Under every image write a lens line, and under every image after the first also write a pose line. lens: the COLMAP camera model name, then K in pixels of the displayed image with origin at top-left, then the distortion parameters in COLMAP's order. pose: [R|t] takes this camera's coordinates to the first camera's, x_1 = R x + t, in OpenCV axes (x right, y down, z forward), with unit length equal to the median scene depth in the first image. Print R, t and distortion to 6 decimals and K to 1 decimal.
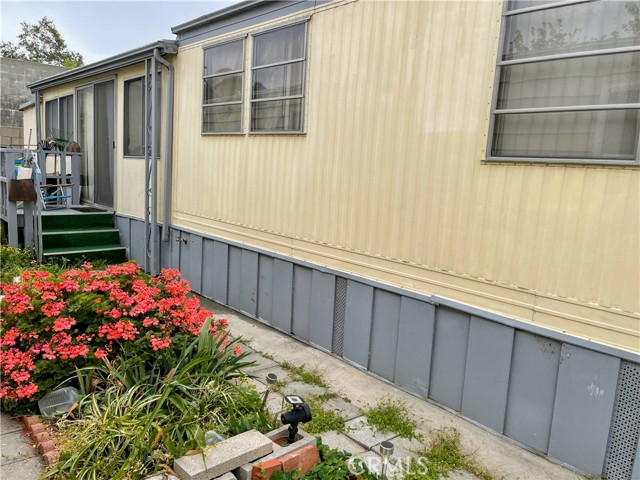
lens RADIAL K [[483.8, 0, 320.5], [0, 483.8, 240.6], [0, 0, 1]] dist [0.041745, -0.004546]
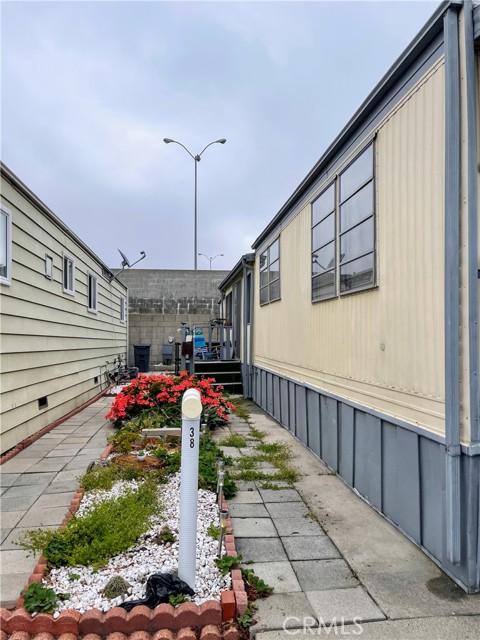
lens RADIAL K [[483.8, 0, 239.5], [0, 483.8, 321.0], [0, 0, 1]] dist [0.041745, -0.004546]
pose [[0.809504, -0.086650, -0.580686, 0.611907], [-0.026654, 0.982606, -0.183781, 0.126735], [0.586510, 0.164249, 0.793113, -0.307313]]
